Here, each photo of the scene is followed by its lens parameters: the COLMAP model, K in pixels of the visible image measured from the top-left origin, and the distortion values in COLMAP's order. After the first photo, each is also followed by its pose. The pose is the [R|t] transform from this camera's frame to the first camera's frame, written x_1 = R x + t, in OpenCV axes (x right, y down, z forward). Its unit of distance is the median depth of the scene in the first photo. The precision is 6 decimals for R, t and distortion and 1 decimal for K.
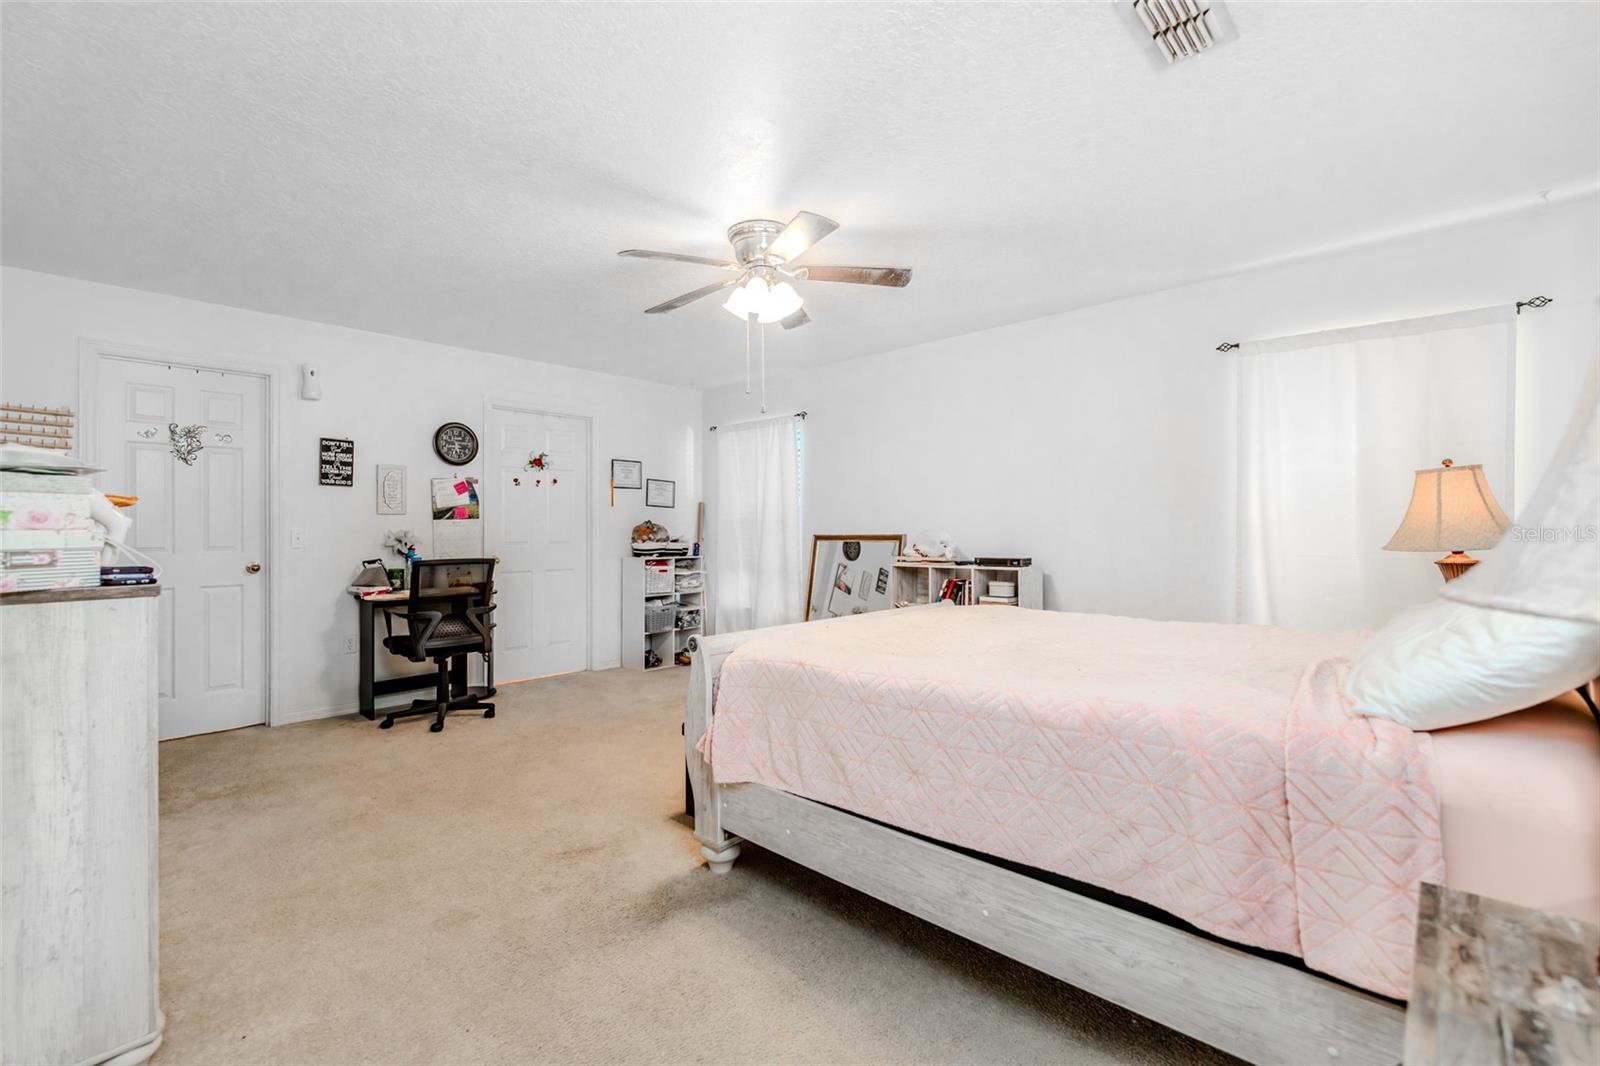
lens RADIAL K [[706.1, 0, 798.1], [0, 706.1, 531.2], [0, 0, 1]] dist [0.001749, 0.000139]
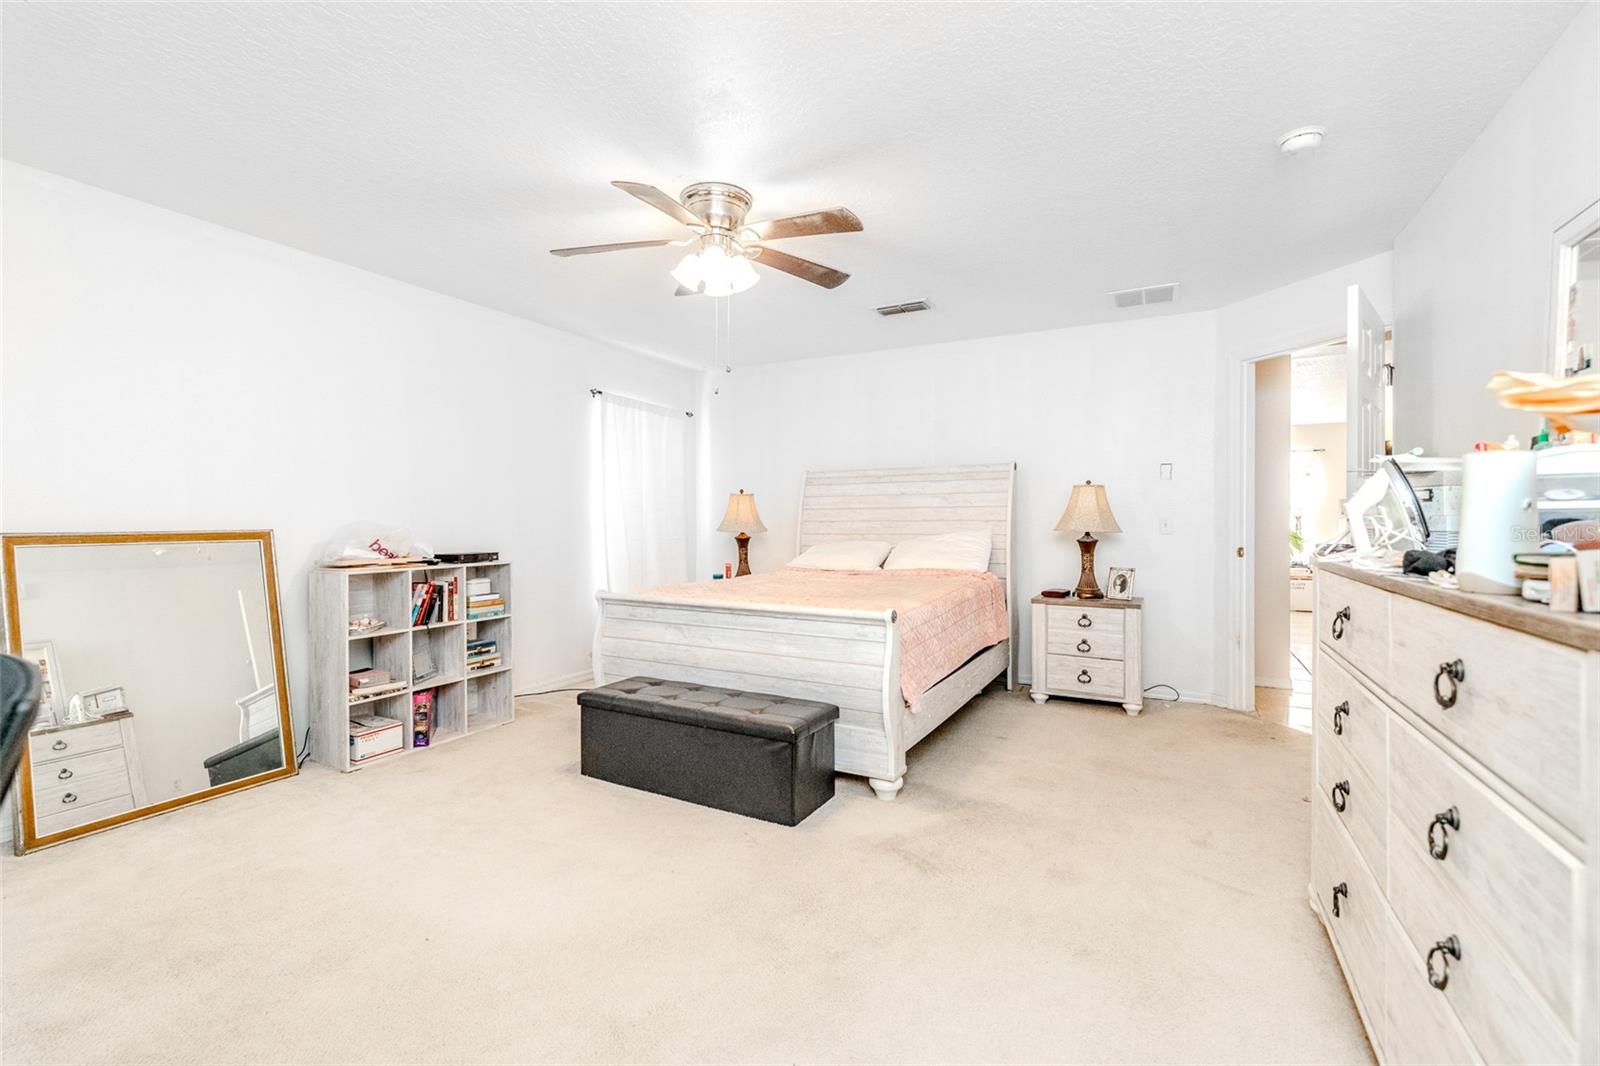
lens RADIAL K [[706.1, 0, 797.1], [0, 706.1, 530.7], [0, 0, 1]] dist [0.001749, 0.000139]
pose [[-0.258155, -0.007279, 0.966076, -0.707312], [0.004028, 0.999955, 0.008611, 0.002290], [-0.966095, 0.006114, -0.258114, 0.836315]]
